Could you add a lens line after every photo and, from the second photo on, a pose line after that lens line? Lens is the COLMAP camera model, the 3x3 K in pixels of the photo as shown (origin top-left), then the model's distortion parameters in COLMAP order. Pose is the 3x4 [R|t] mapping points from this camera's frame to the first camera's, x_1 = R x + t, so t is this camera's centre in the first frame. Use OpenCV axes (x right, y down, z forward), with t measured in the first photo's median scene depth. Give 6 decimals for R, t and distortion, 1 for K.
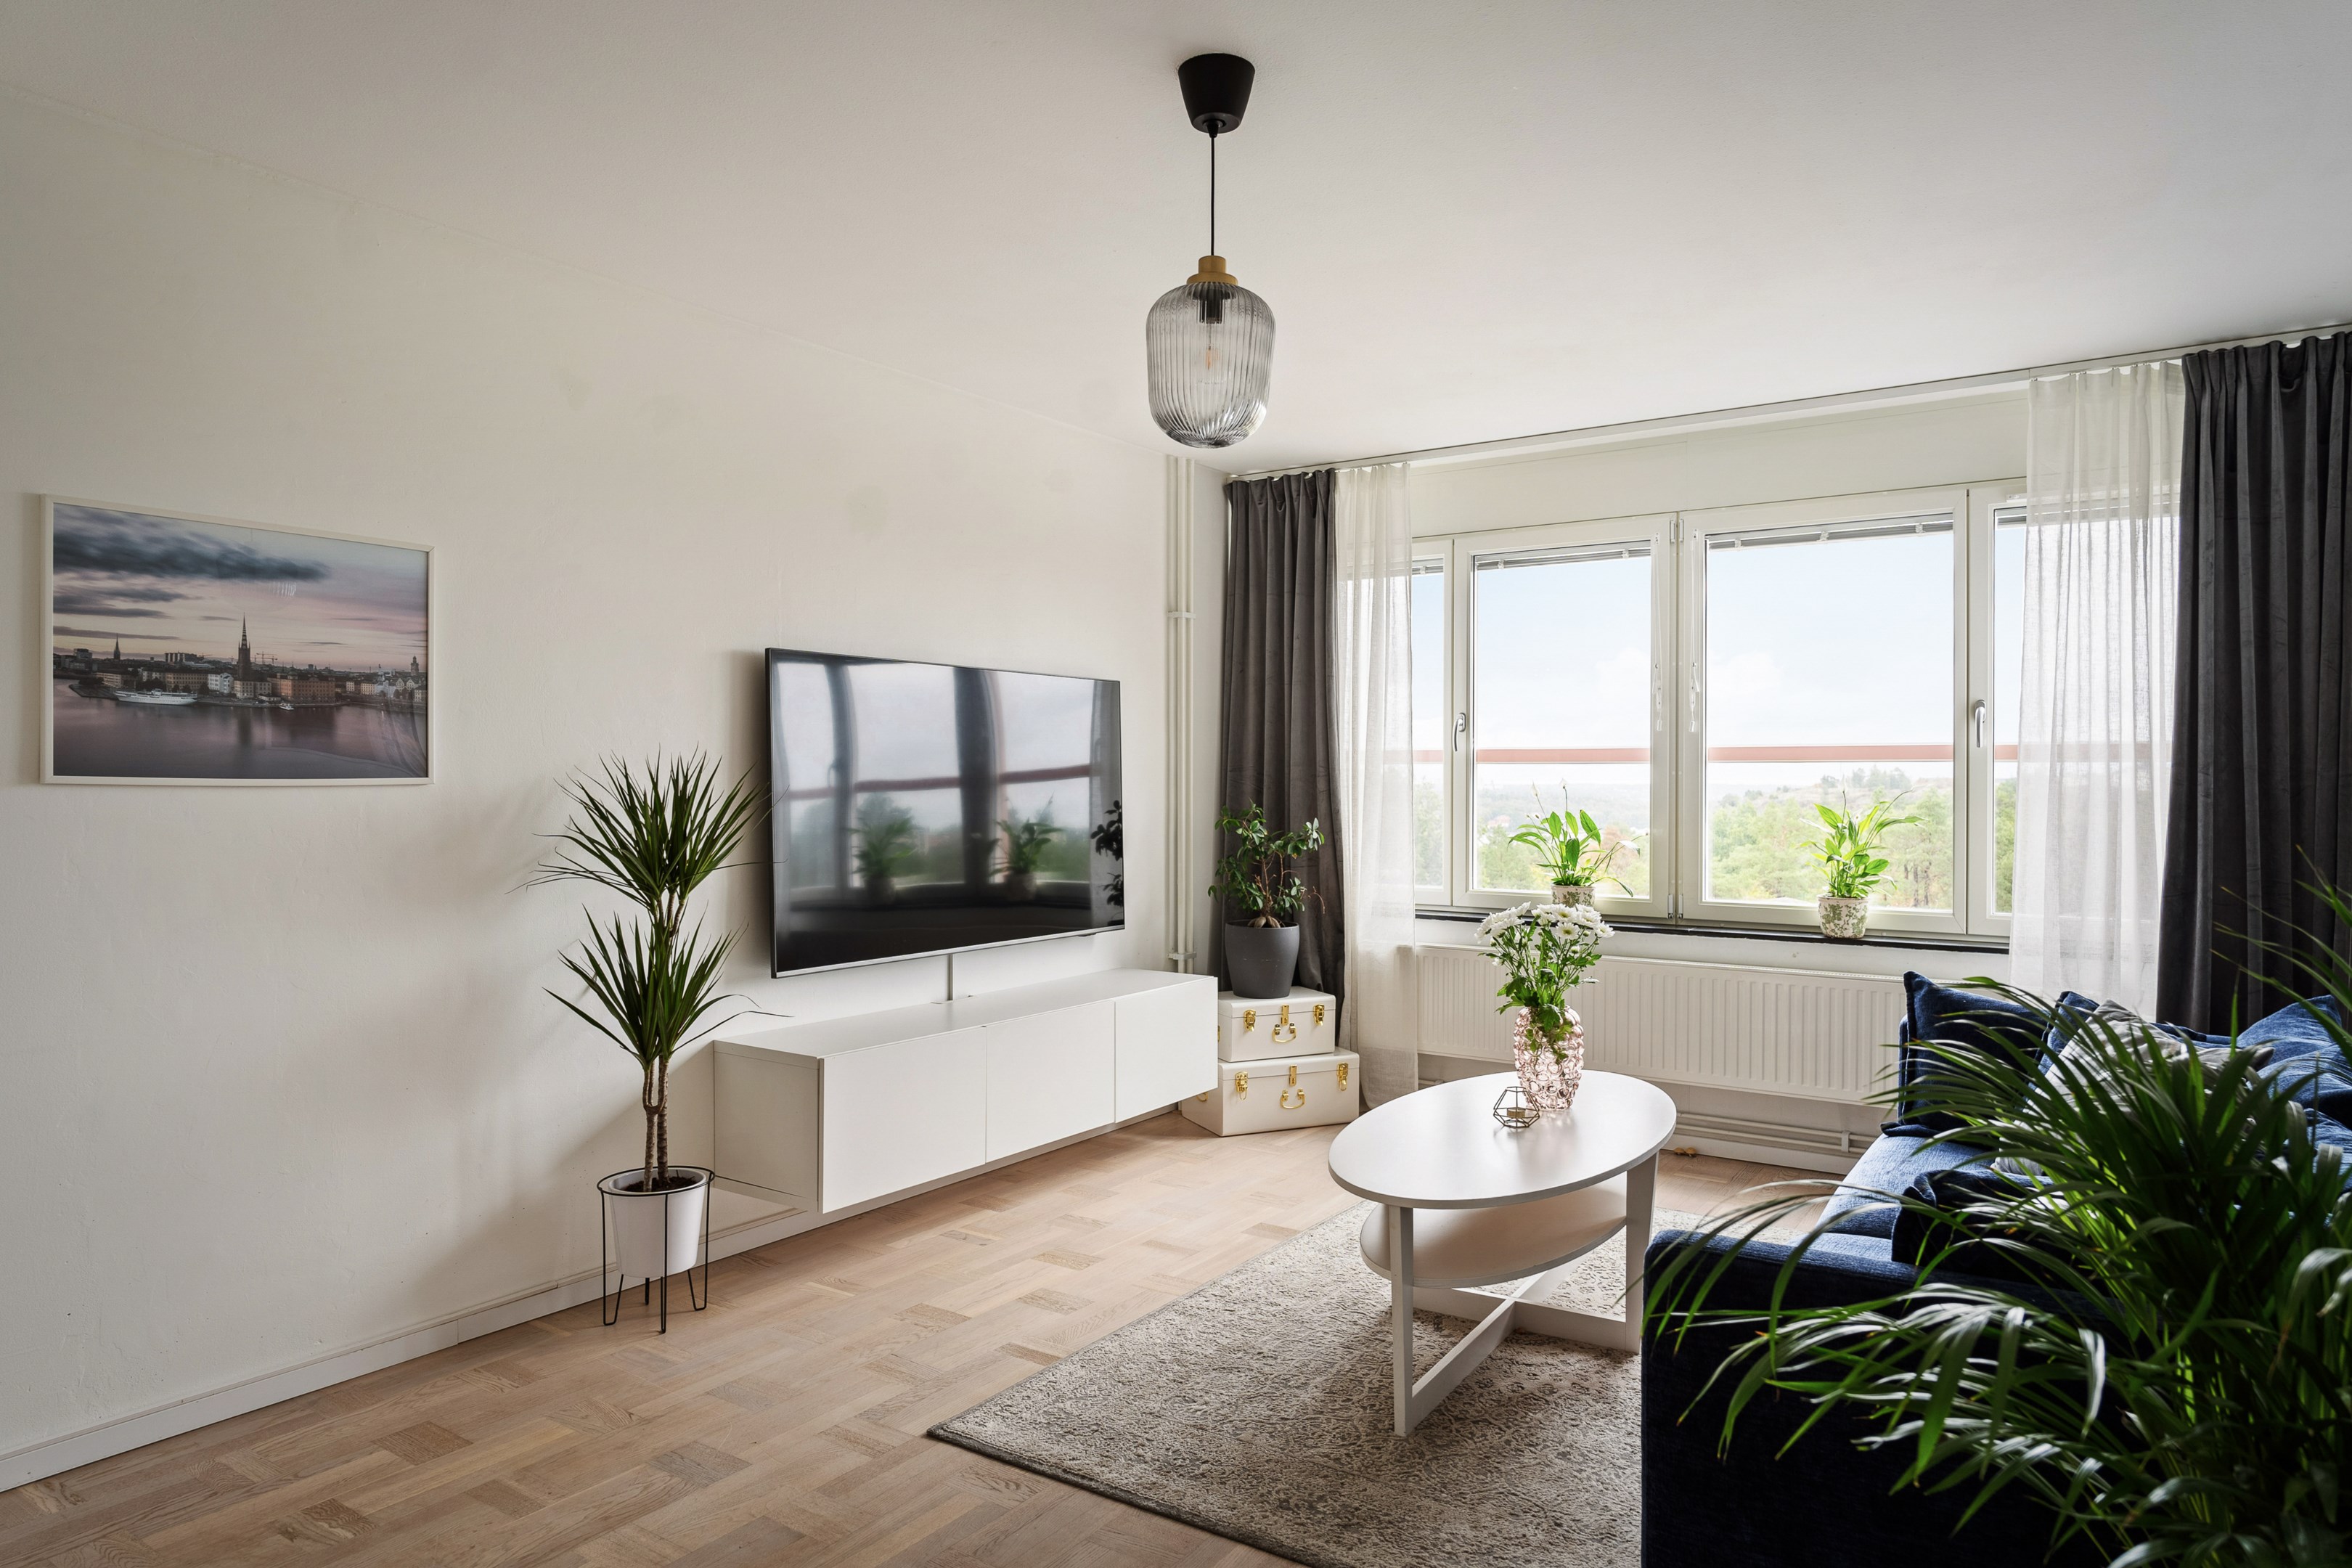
lens RADIAL K [[1465.4, 0, 1176.0], [0, 1465.4, 784.0], [0, 0, 1]] dist [-0.007040, -0.000243]
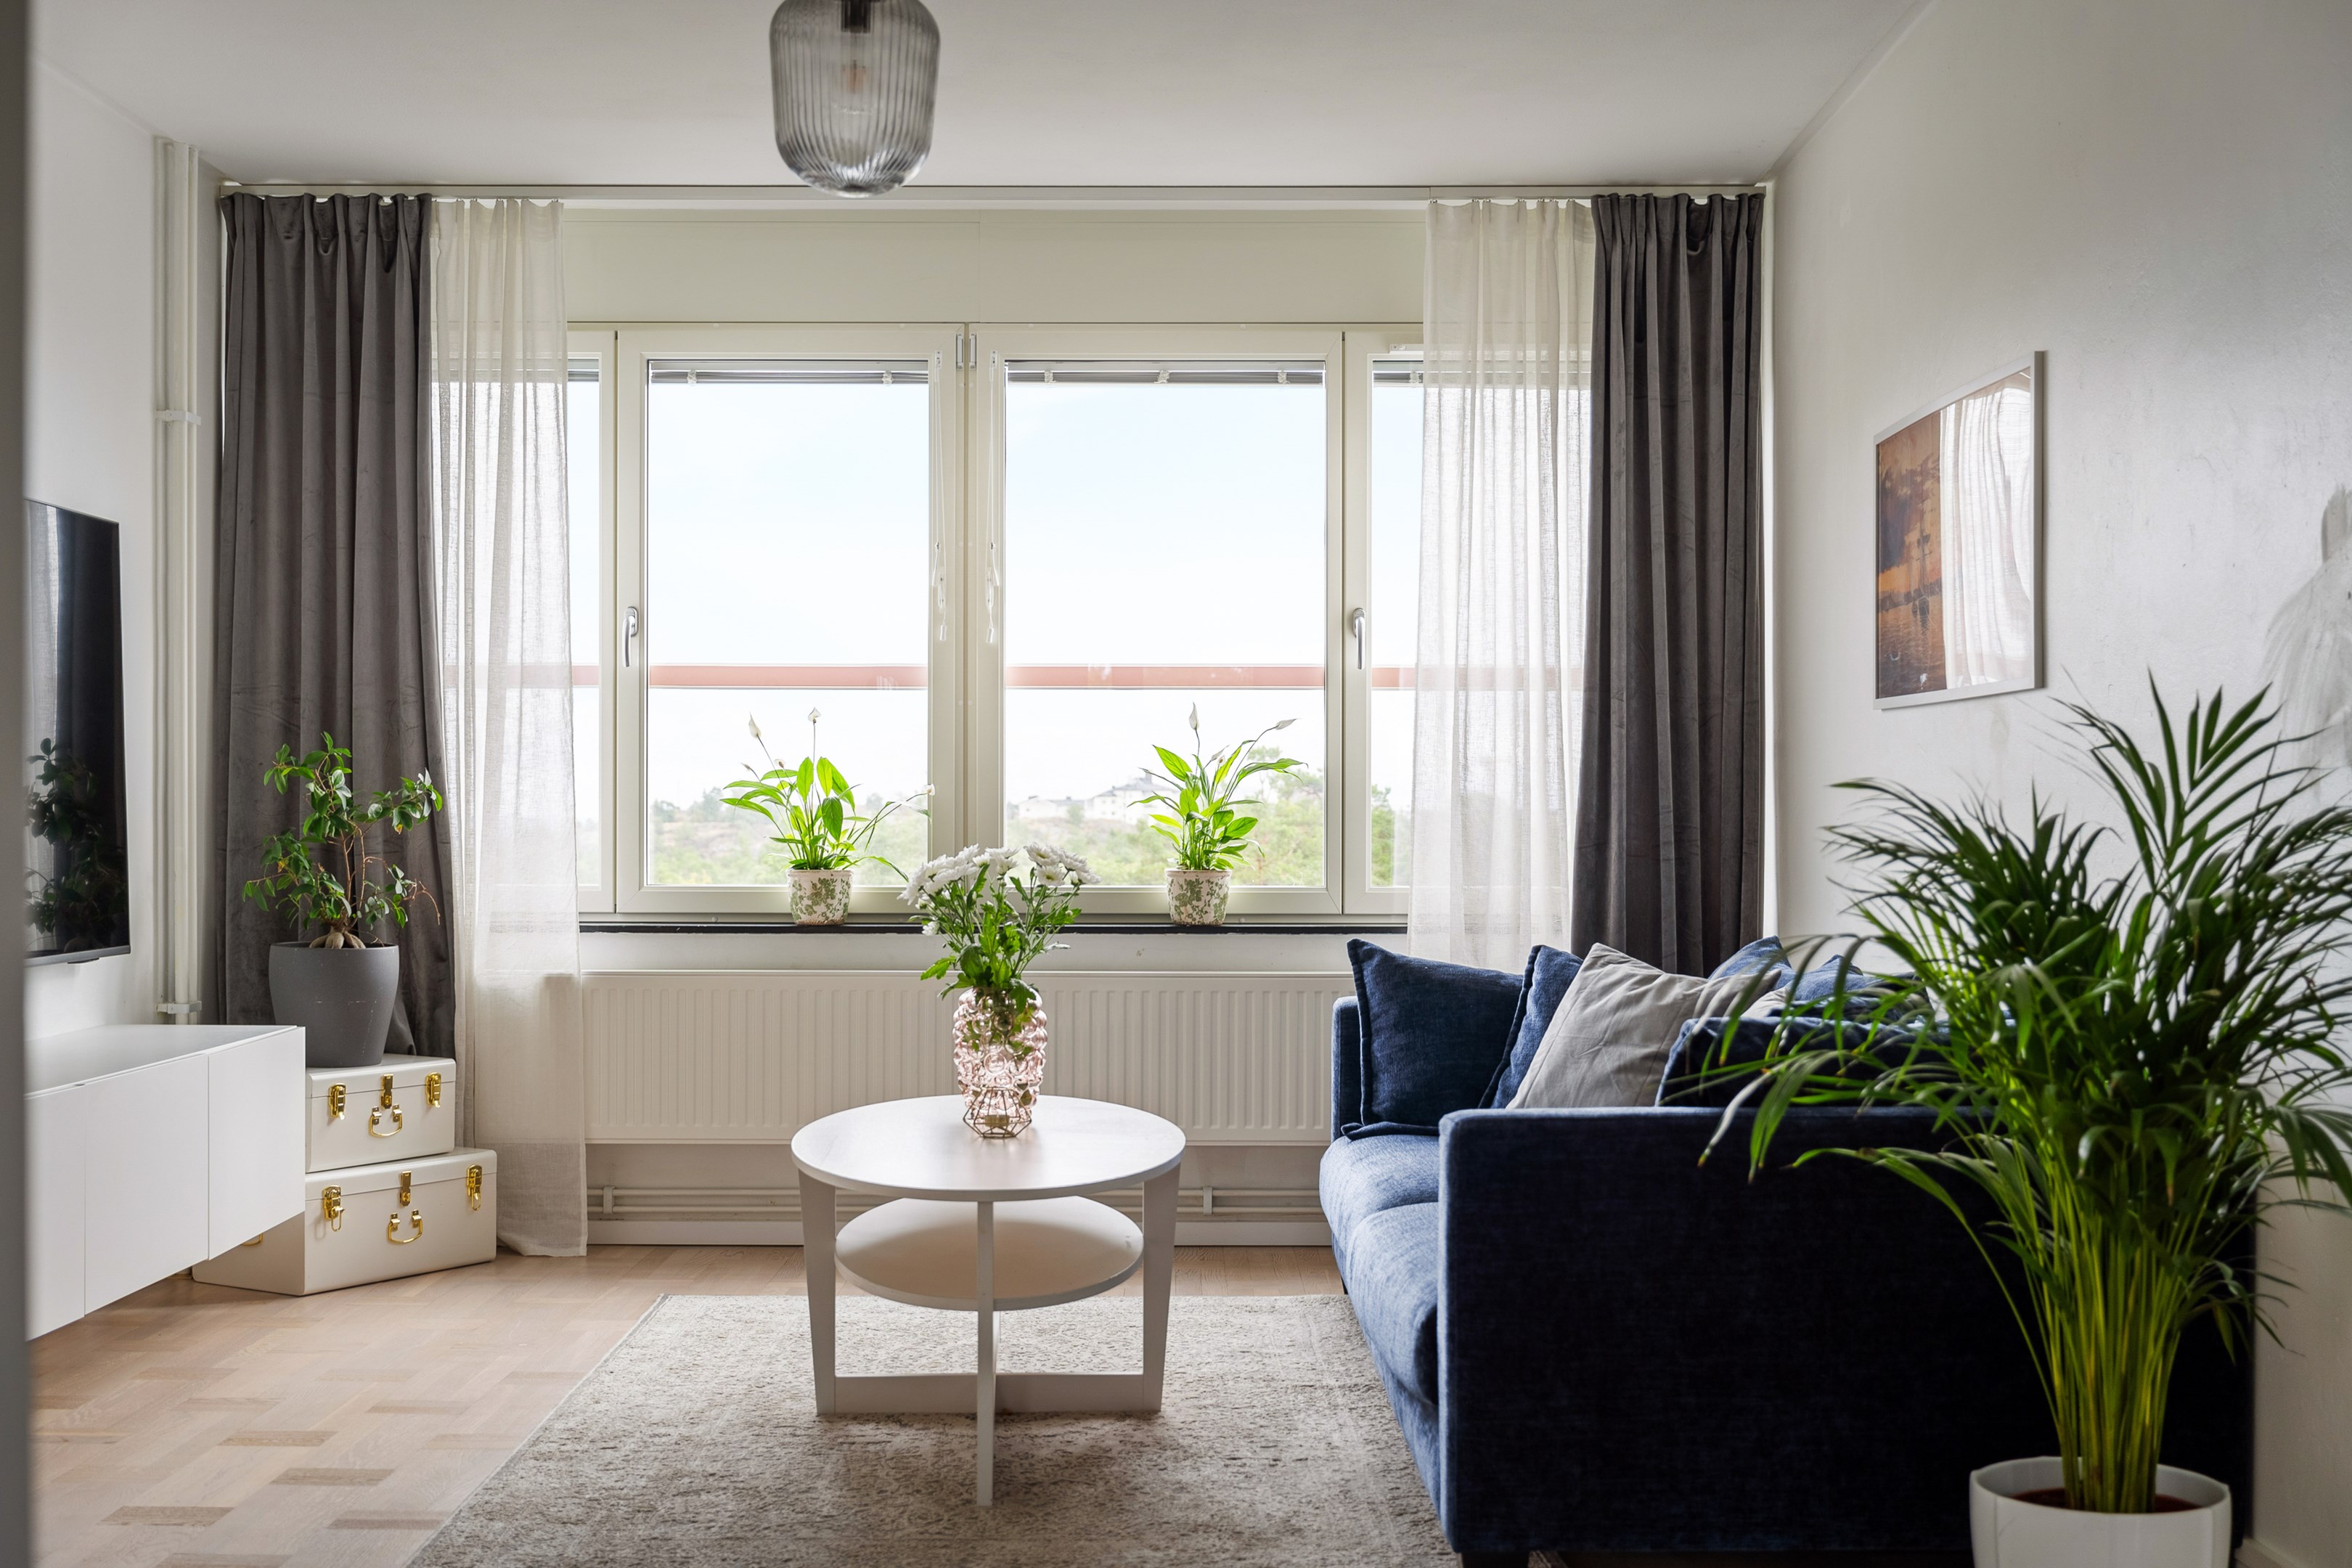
lens RADIAL K [[2845.2, 0, 1159.4], [0, 2845.2, 818.2], [0, 0, 1]] dist [0.010249, -0.045189]
pose [[0.826424, -0.001251, 0.563047, -0.368053], [0.001314, 0.999999, 0.000293, 0.051085], [-0.563047, 0.000498, 0.826425, -0.171095]]
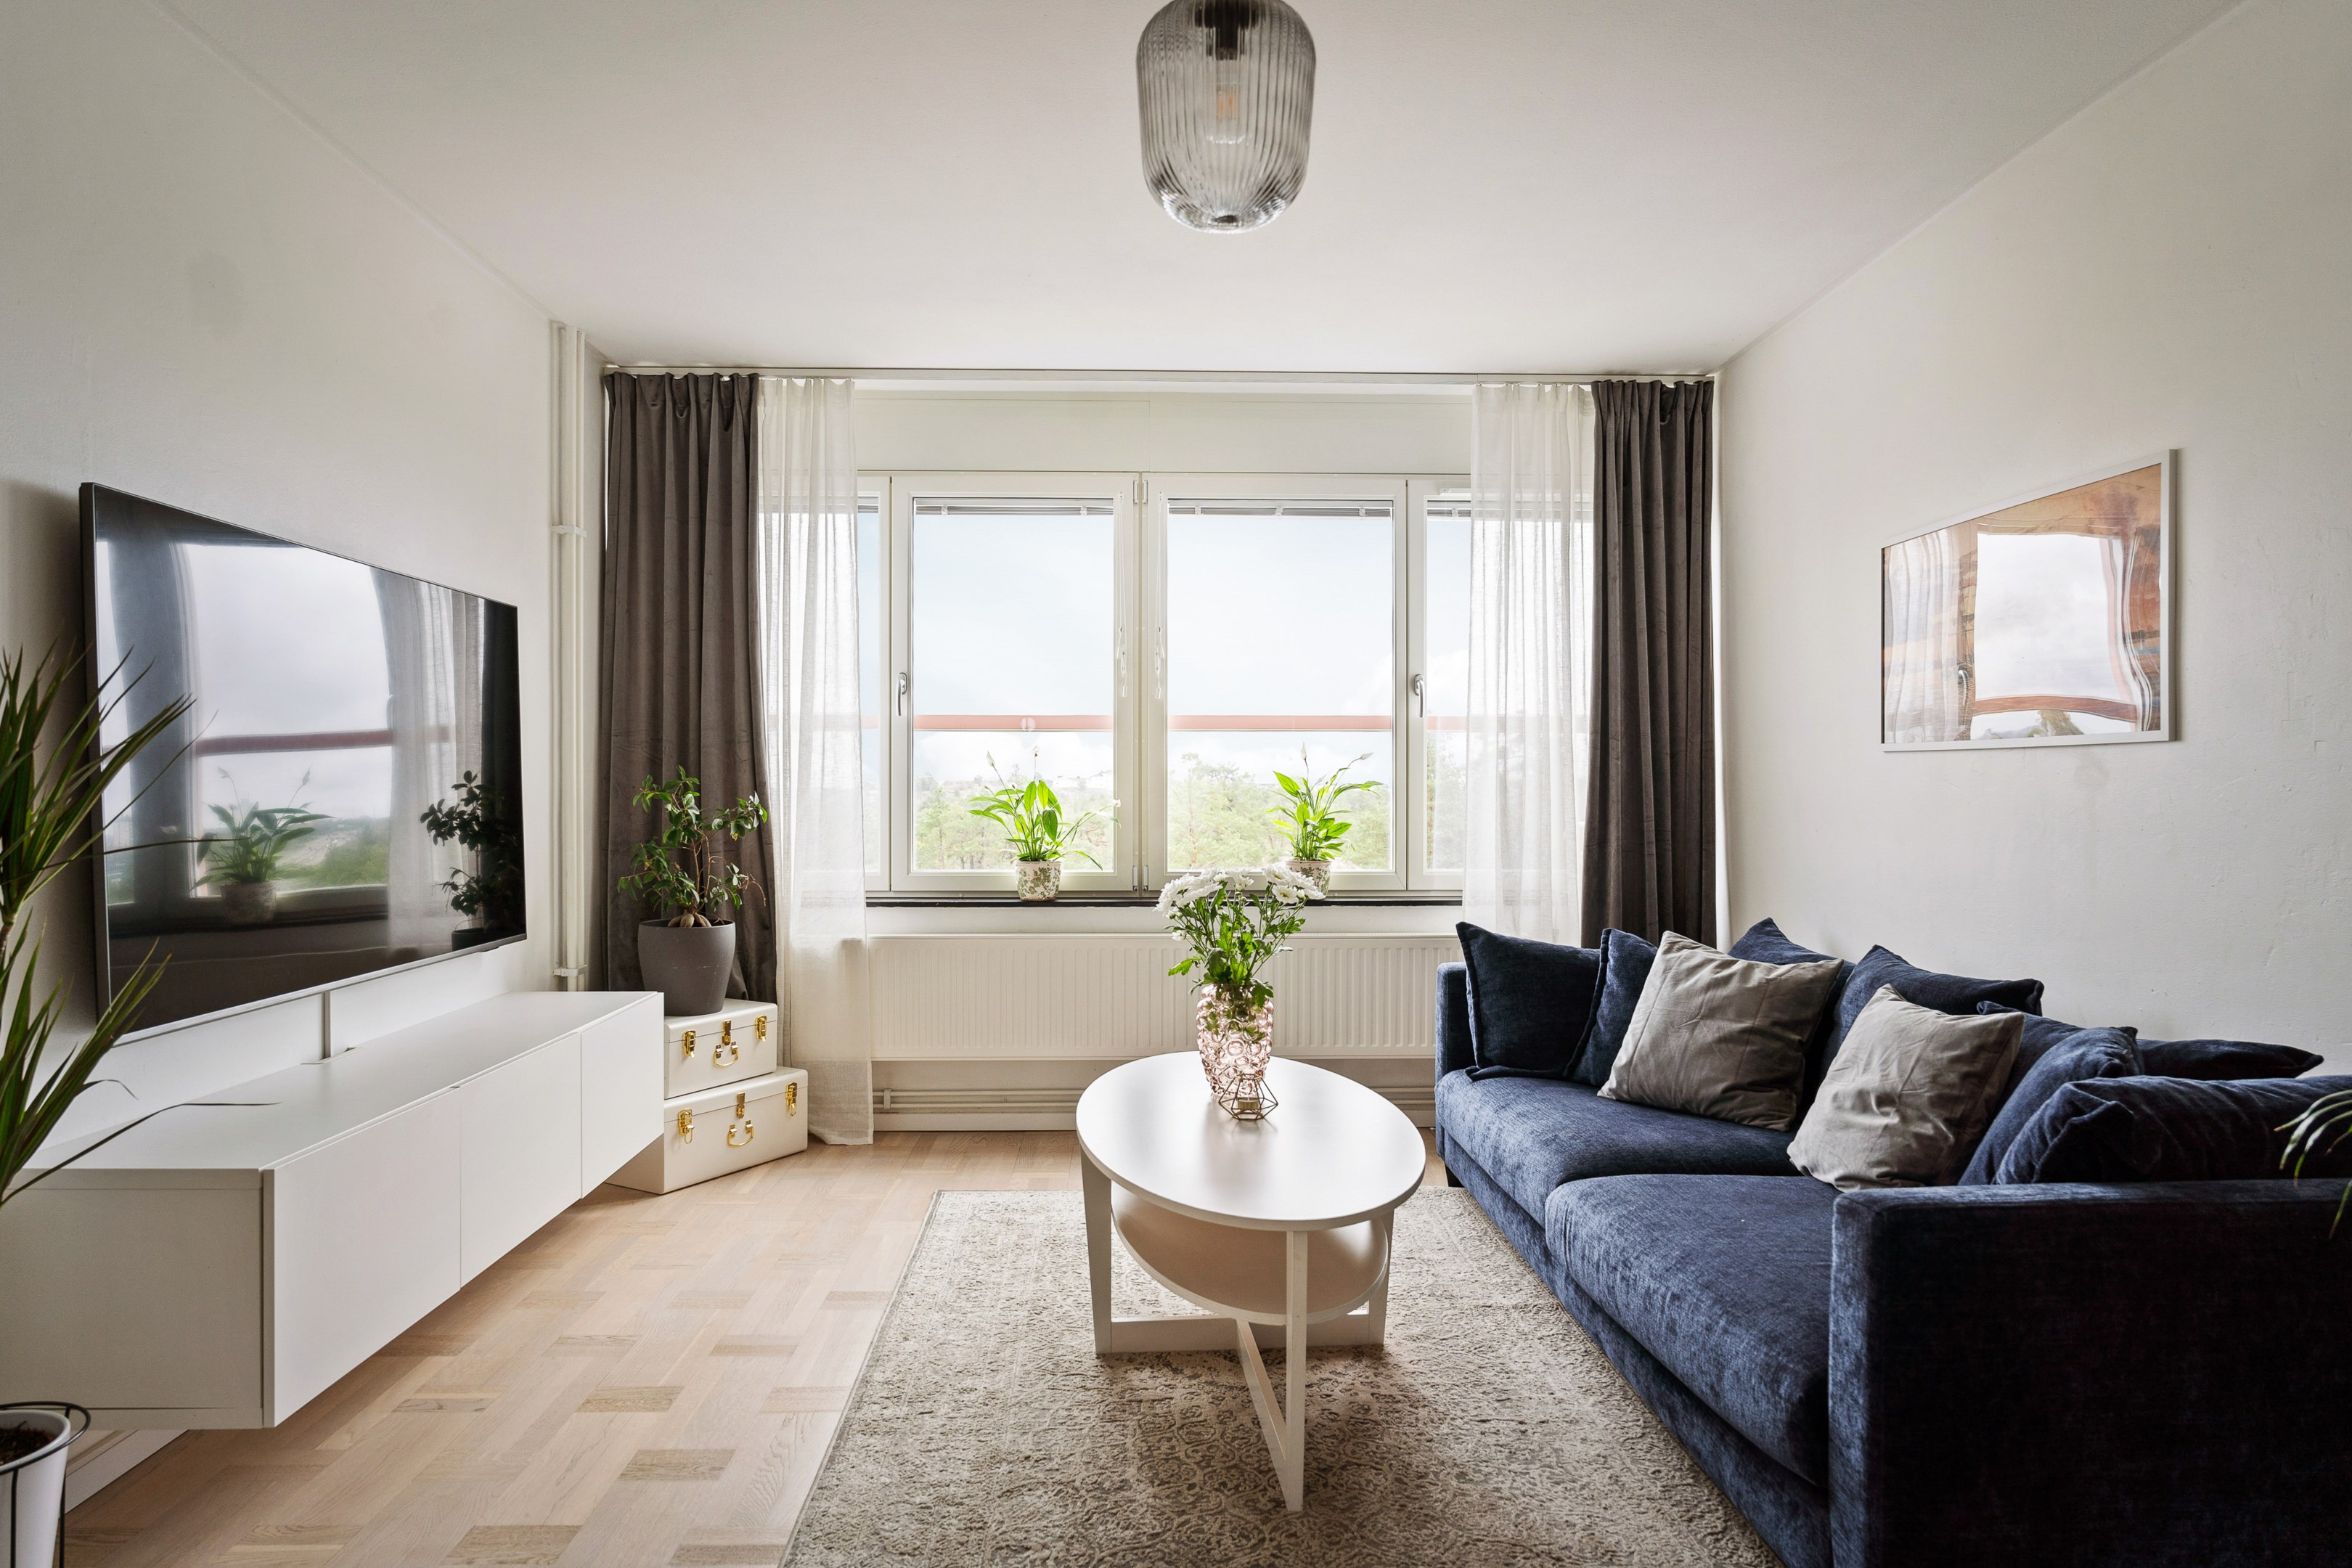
lens RADIAL K [[1444.7, 0, 1176.0], [0, 1444.7, 784.0], [0, 0, 1]] dist [-0.008482, 0.001434]
pose [[0.805007, -0.001650, 0.593263, -0.227353], [0.003044, 0.999994, -0.001350, 0.024481], [-0.593258, 0.002893, 0.805007, 0.235671]]
